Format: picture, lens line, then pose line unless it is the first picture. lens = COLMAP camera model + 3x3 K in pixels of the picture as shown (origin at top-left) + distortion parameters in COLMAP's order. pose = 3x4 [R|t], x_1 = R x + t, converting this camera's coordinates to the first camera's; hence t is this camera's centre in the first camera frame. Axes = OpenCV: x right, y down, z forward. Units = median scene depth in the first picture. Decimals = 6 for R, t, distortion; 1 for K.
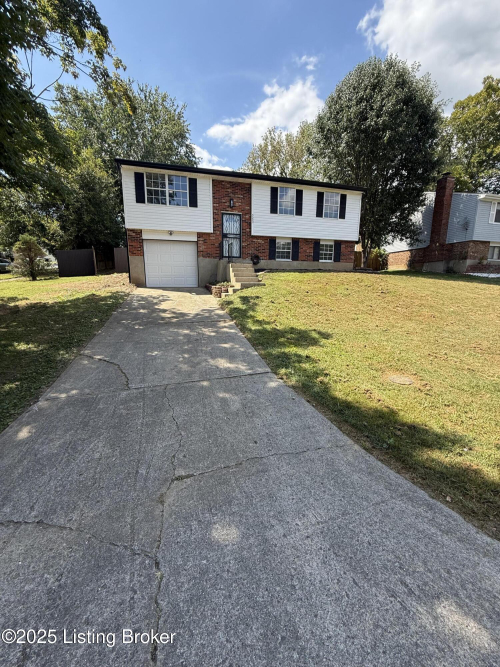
lens RADIAL K [[272.5, 0, 249.4], [0, 272.5, 333.3], [0, 0, 1]] dist [0.001356, 0.000435]
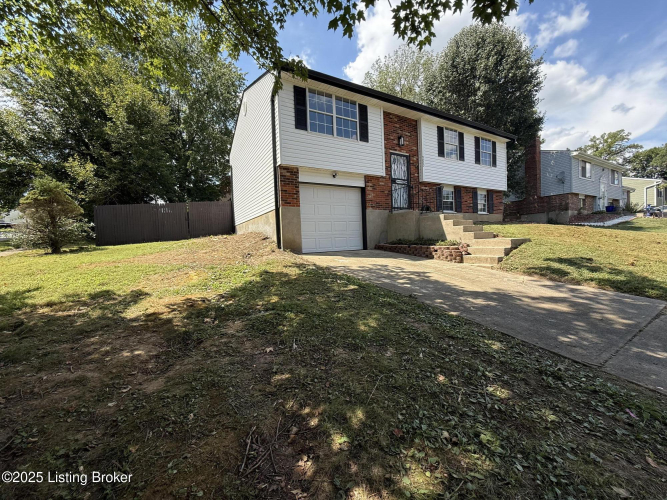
lens RADIAL K [[272.5, 0, 333.5], [0, 272.5, 250.0], [0, 0, 1]] dist [0.001356, 0.000435]
pose [[0.961544, -0.052468, 0.269594, -0.459648], [0.094135, 0.985086, -0.144029, -0.073663], [-0.258016, 0.163869, 0.952142, 0.347419]]
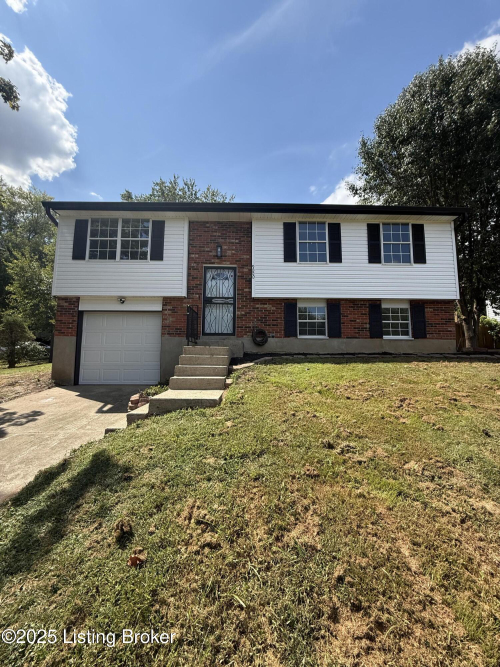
lens RADIAL K [[267.1, 0, 256.5], [0, 267.1, 347.7], [0, 0, 1]] dist [-0.000589, 0.000091]
pose [[0.969267, -0.029076, -0.244285, 0.155213], [-0.043815, 0.956712, -0.287721, -0.090312], [0.242076, 0.289582, 0.926035, 0.499043]]
